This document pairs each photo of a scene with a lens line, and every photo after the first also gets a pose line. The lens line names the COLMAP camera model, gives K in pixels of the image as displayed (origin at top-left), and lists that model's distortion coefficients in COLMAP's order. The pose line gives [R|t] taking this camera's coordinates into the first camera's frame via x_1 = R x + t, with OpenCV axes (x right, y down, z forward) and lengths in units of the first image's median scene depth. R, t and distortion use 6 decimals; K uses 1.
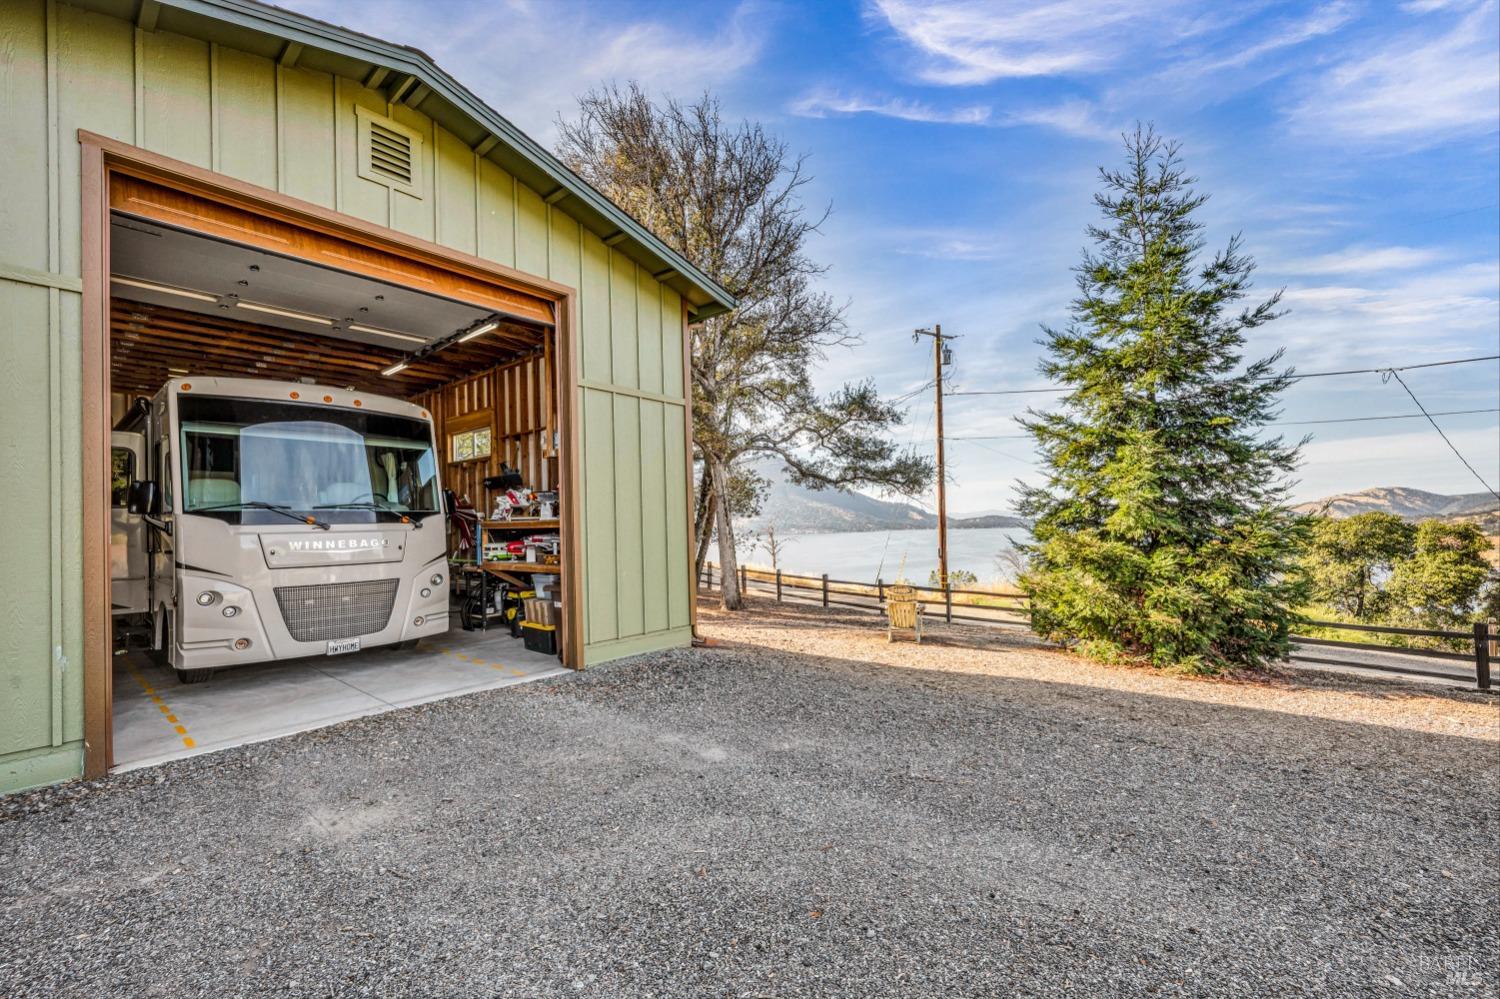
lens RADIAL K [[622.6, 0, 749.5], [0, 622.6, 511.0], [0, 0, 1]] dist [0.004526, 0.000347]
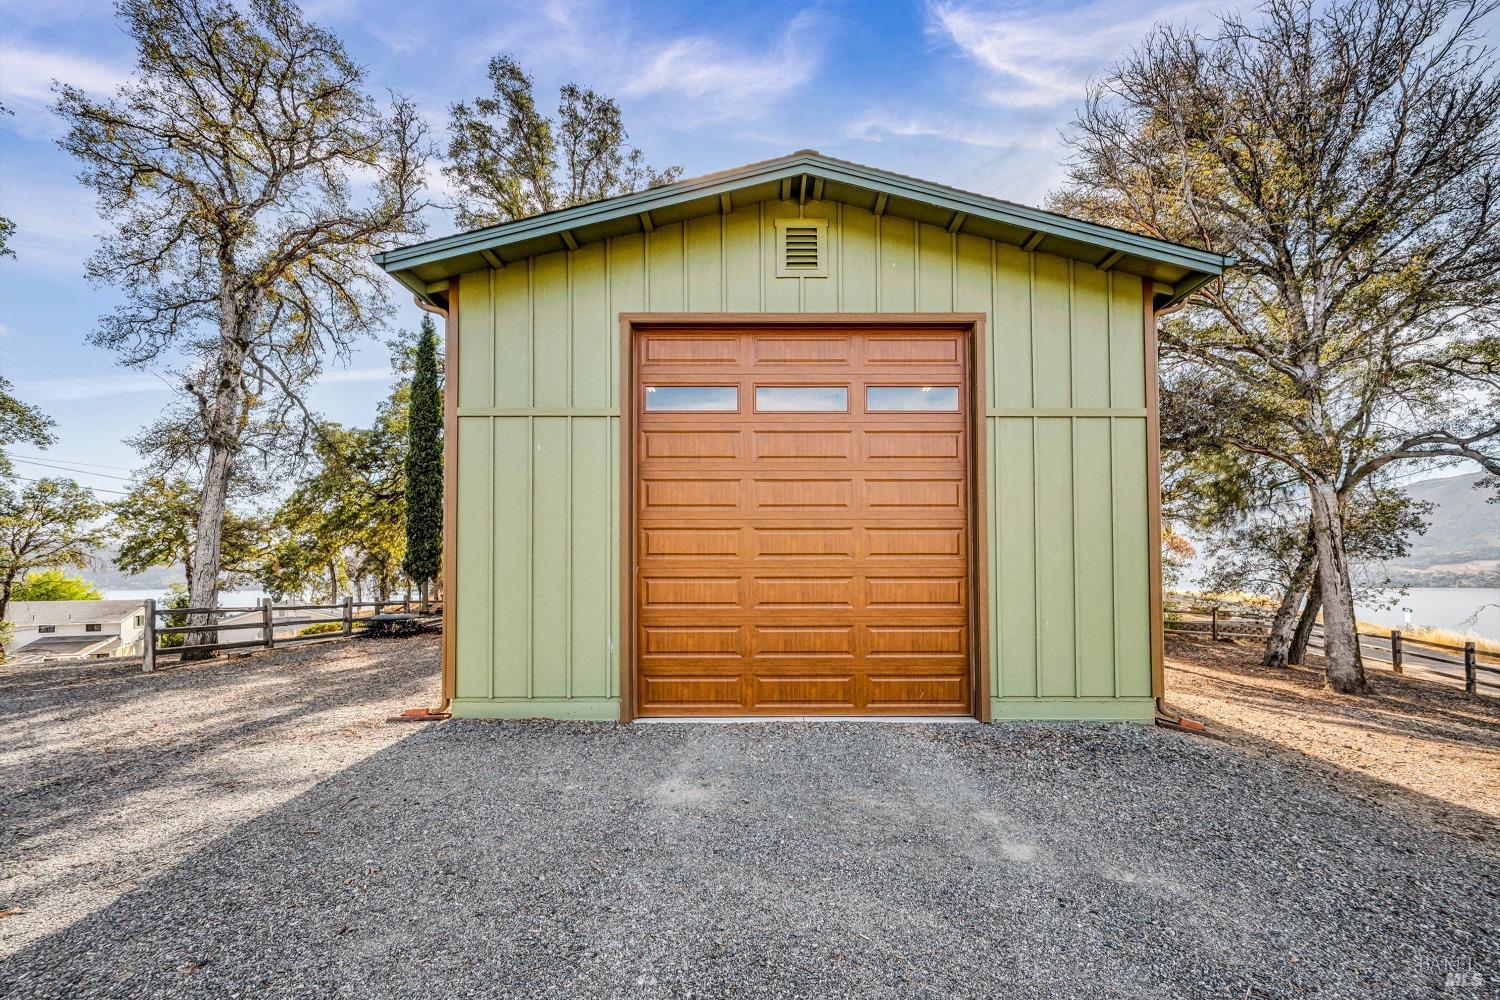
lens RADIAL K [[622.6, 0, 746.9], [0, 622.6, 554.2], [0, 0, 1]] dist [0.004526, 0.000347]
pose [[0.646752, -0.003482, -0.762692, 0.214166], [0.005184, 0.999987, -0.000169, 0.003098], [0.762683, -0.003845, 0.646761, 0.136854]]
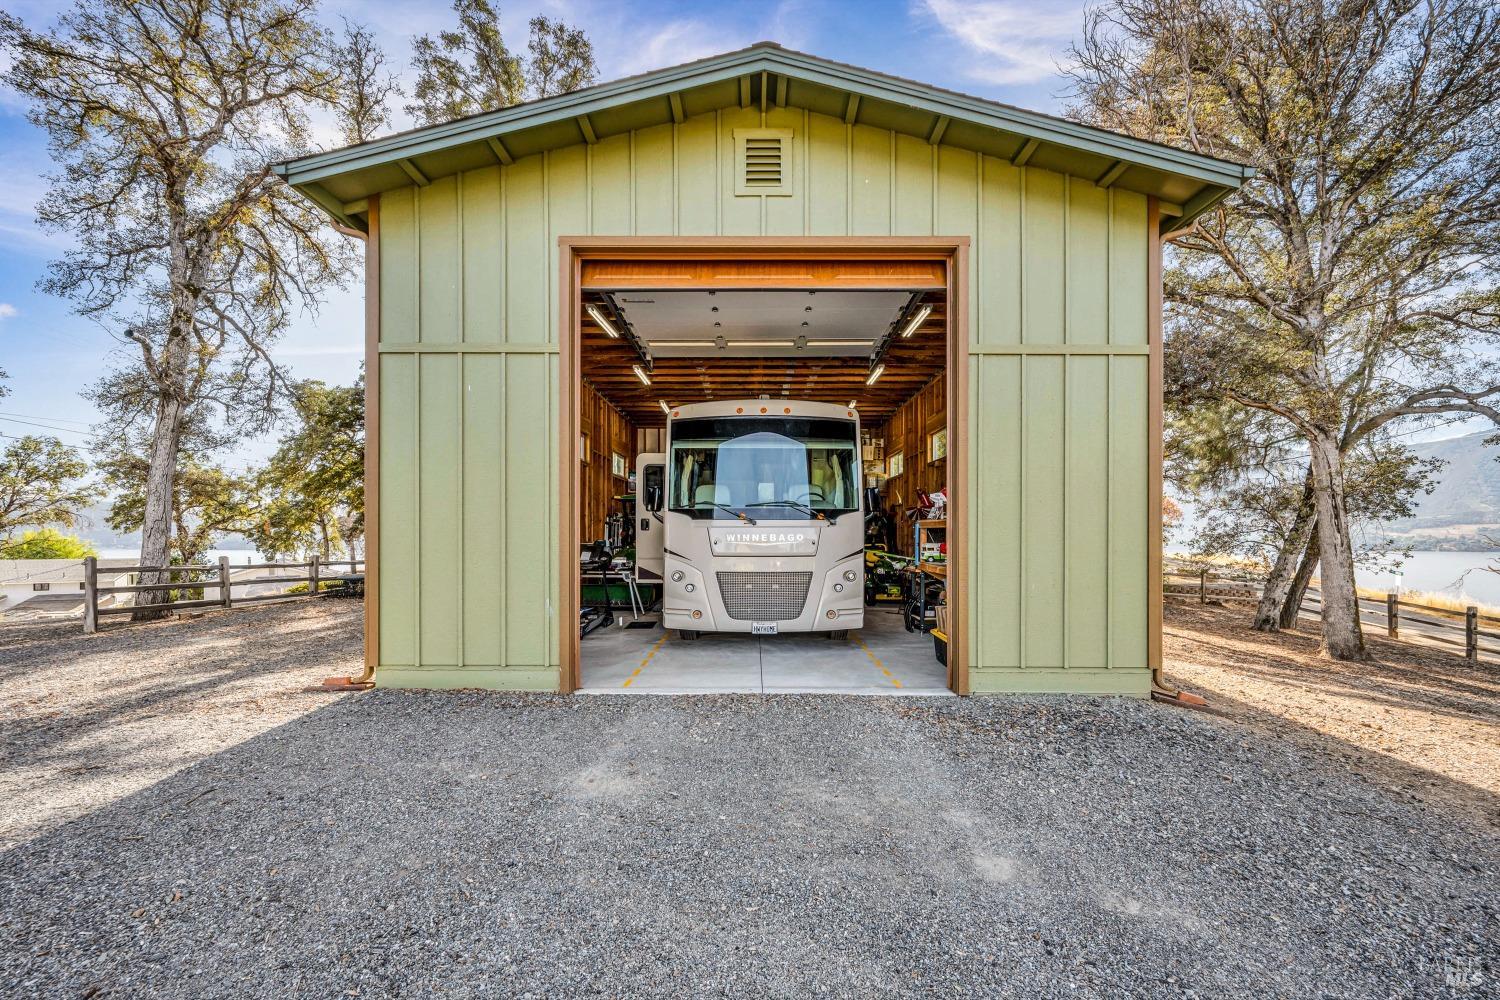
lens RADIAL K [[622.6, 0, 733.1], [0, 622.6, 532.2], [0, 0, 1]] dist [0.004526, 0.000347]
pose [[0.647180, 0.020071, -0.762073, 0.167104], [0.001458, 0.999619, 0.027566, 0.012953], [0.762336, -0.018951, 0.646904, 0.237651]]
